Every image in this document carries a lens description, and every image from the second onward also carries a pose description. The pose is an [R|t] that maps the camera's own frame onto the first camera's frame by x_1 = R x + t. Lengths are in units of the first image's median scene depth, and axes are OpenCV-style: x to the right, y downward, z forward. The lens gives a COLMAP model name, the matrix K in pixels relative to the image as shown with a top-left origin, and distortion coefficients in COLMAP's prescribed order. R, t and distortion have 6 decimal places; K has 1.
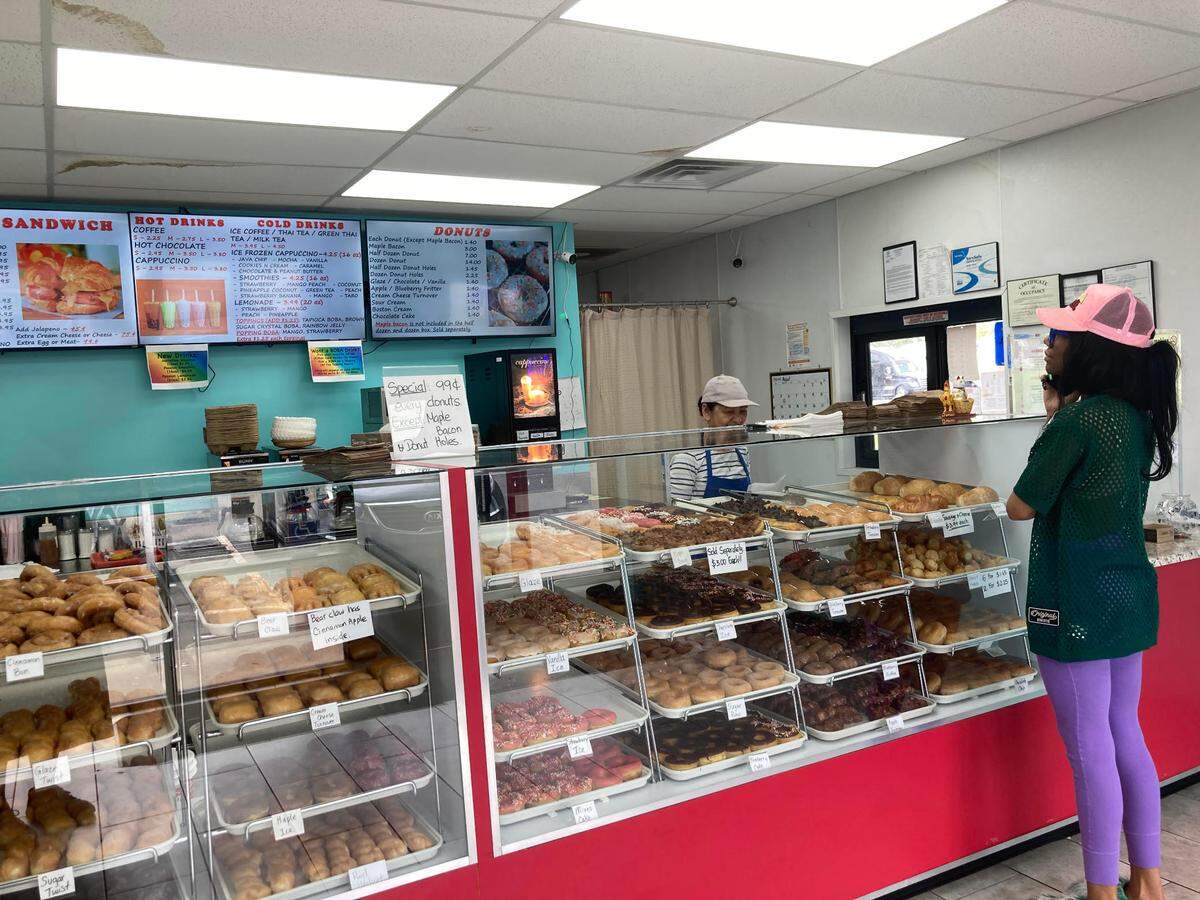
lens RADIAL K [[983.1, 0, 609.7], [0, 983.1, 437.6], [0, 0, 1]] dist [0.026923, -0.018783]
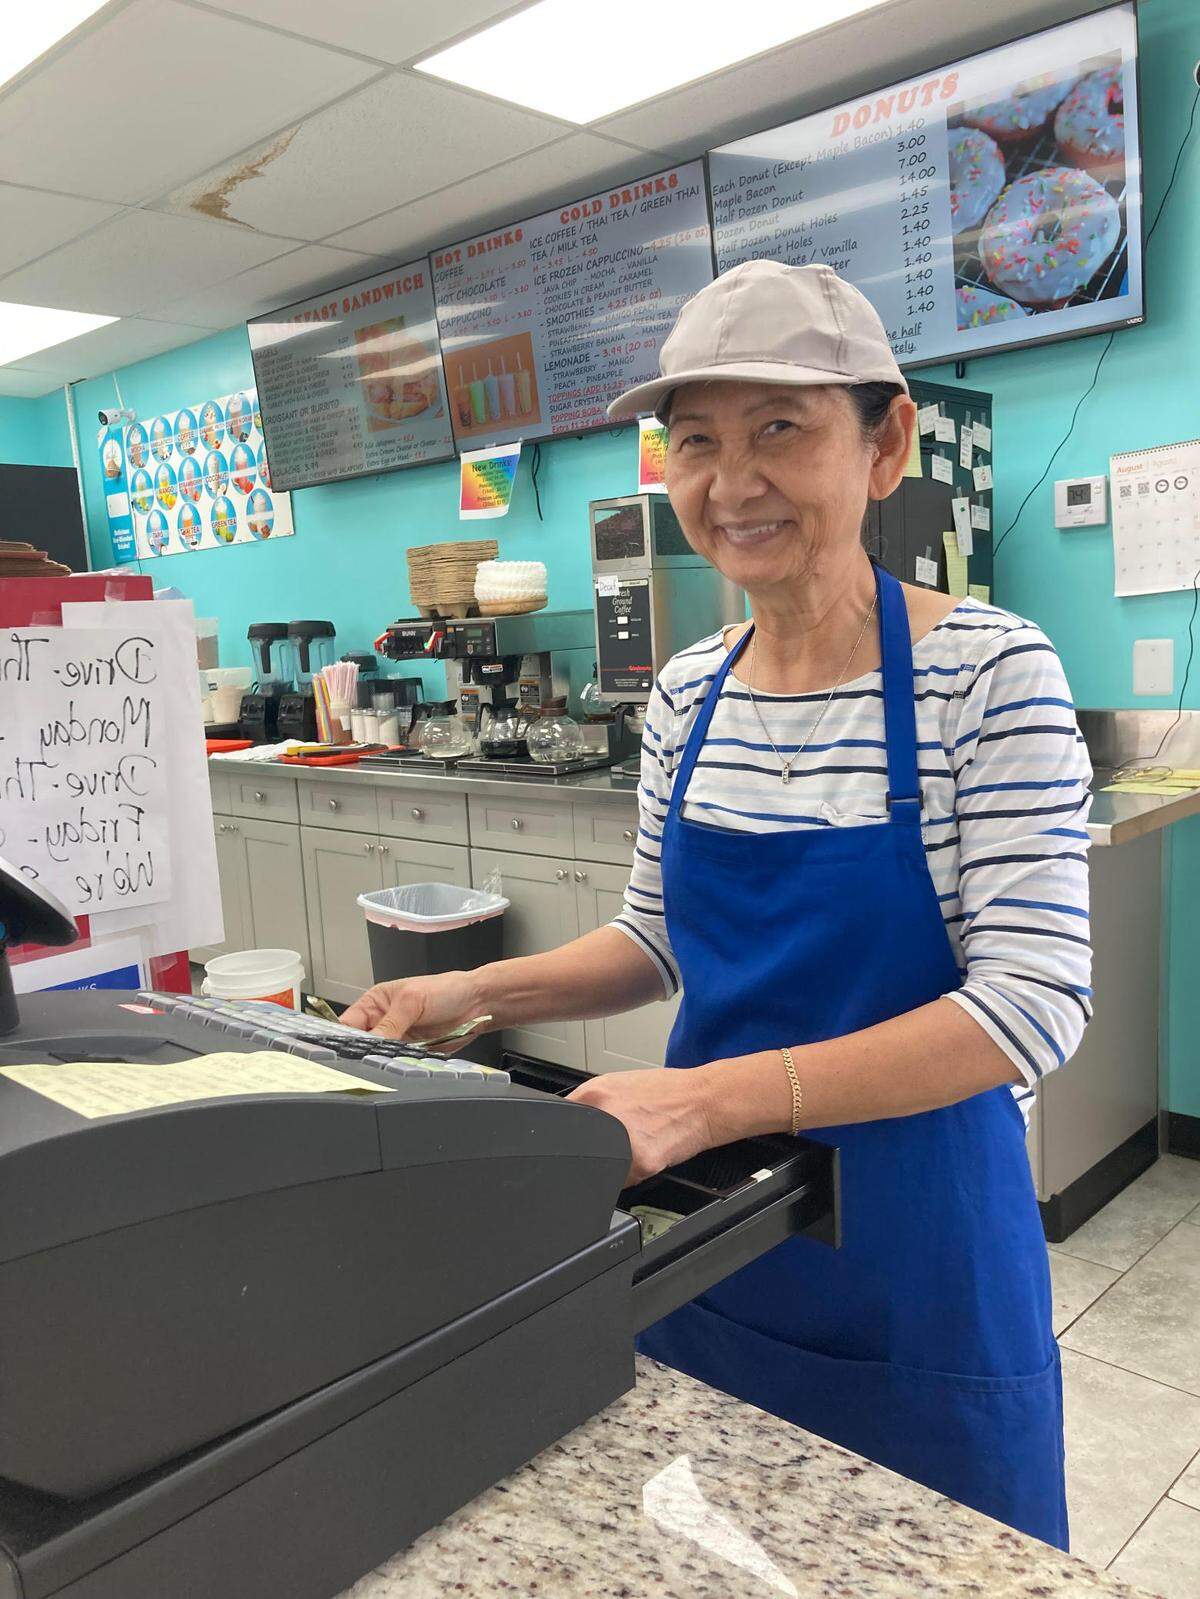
lens RADIAL K [[1310.0, 0, 604.9], [0, 1310.0, 786.0], [0, 0, 1]] dist [0.026923, -0.018783]
pose [[0.297807, 0.163279, -0.940559, 0.443349], [-0.007298, 0.985625, 0.168792, -0.020837], [0.954598, -0.043403, 0.294718, 0.809552]]
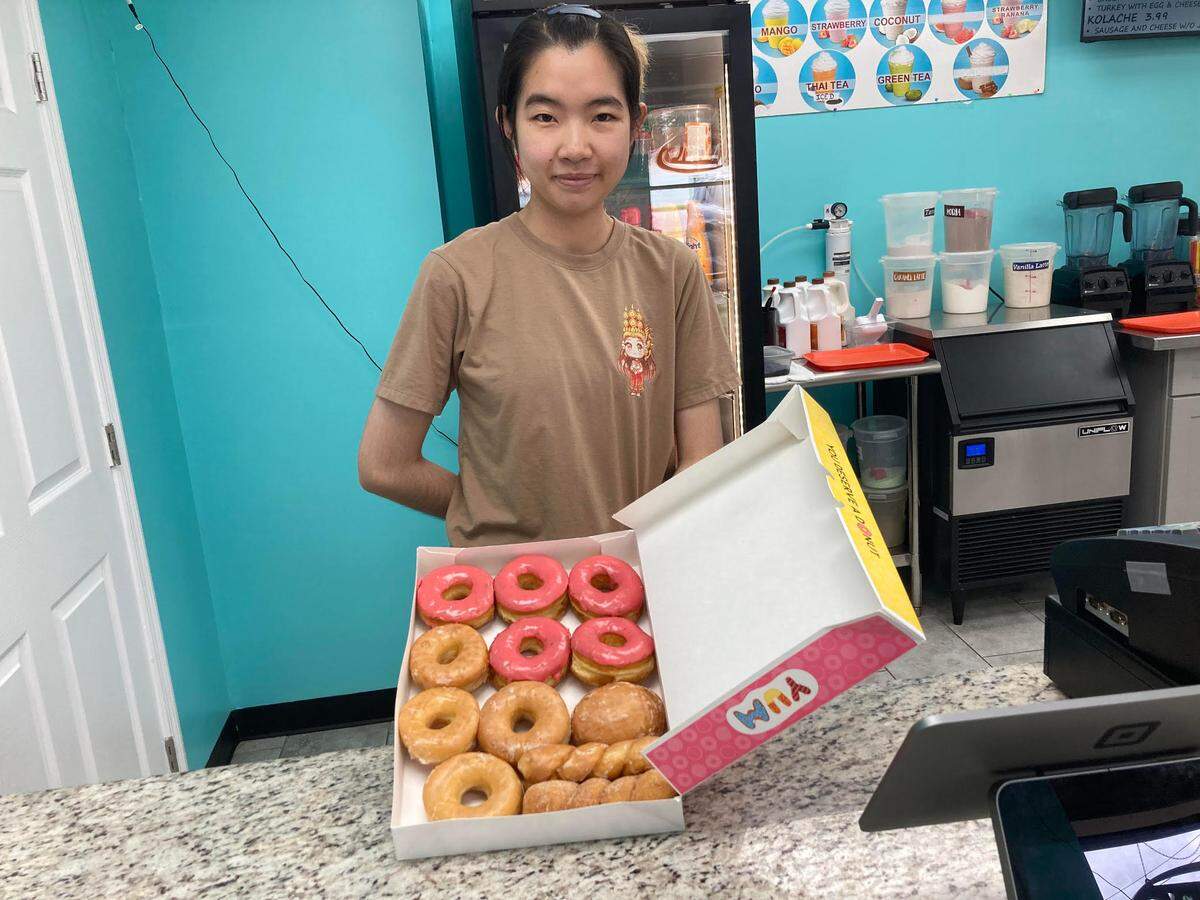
lens RADIAL K [[983.1, 0, 597.6], [0, 983.1, 448.7], [0, 0, 1]] dist [0.026923, -0.018783]
pose [[0.928678, 0.073547, -0.363521, -0.711778], [0.005612, 0.977243, 0.212050, 0.061139], [0.370844, -0.198966, 0.907131, 0.034220]]
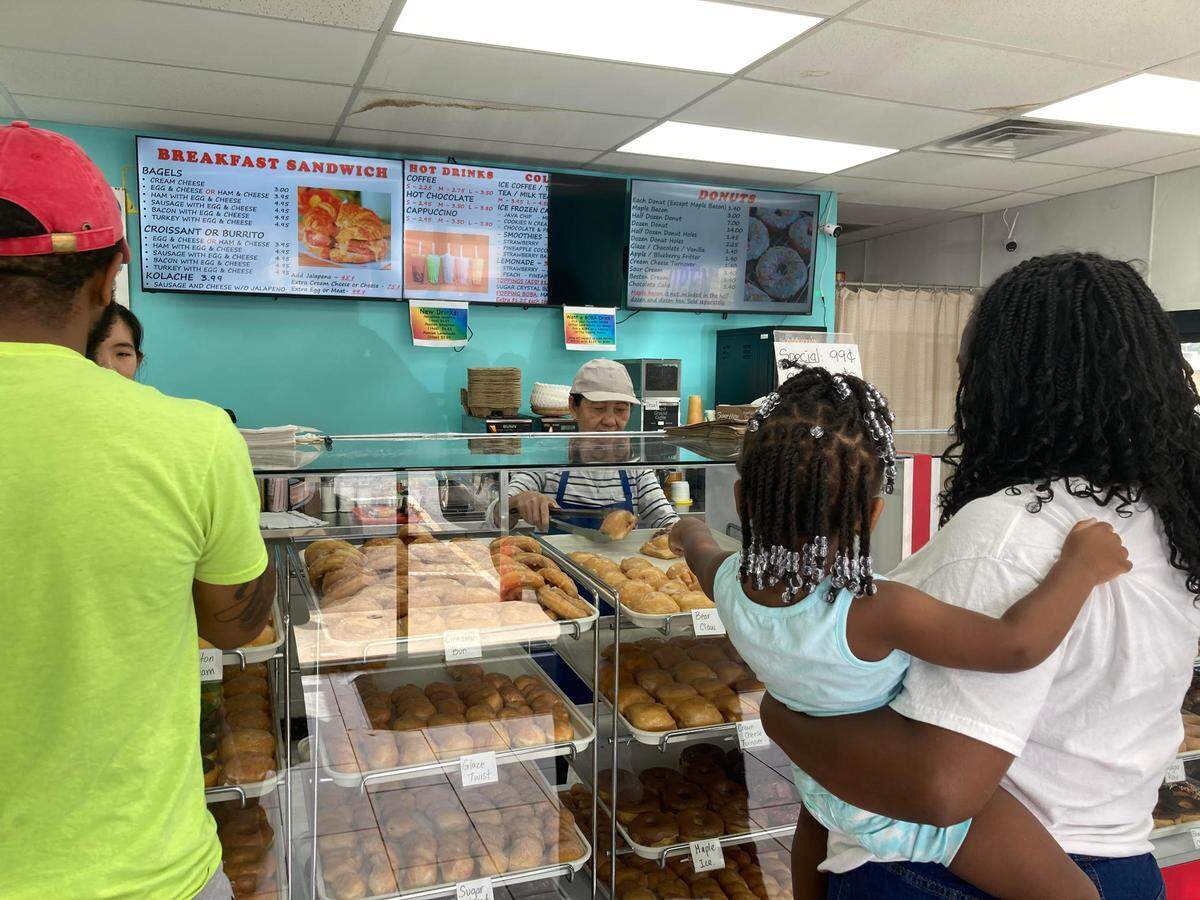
lens RADIAL K [[983.1, 0, 599.9], [0, 983.1, 457.7], [0, 0, 1]] dist [0.026923, -0.018783]
pose [[0.988139, 0.077298, -0.132686, -0.144085], [-0.072508, 0.996542, 0.040568, 0.008340], [0.135363, -0.030466, 0.990328, 0.064603]]
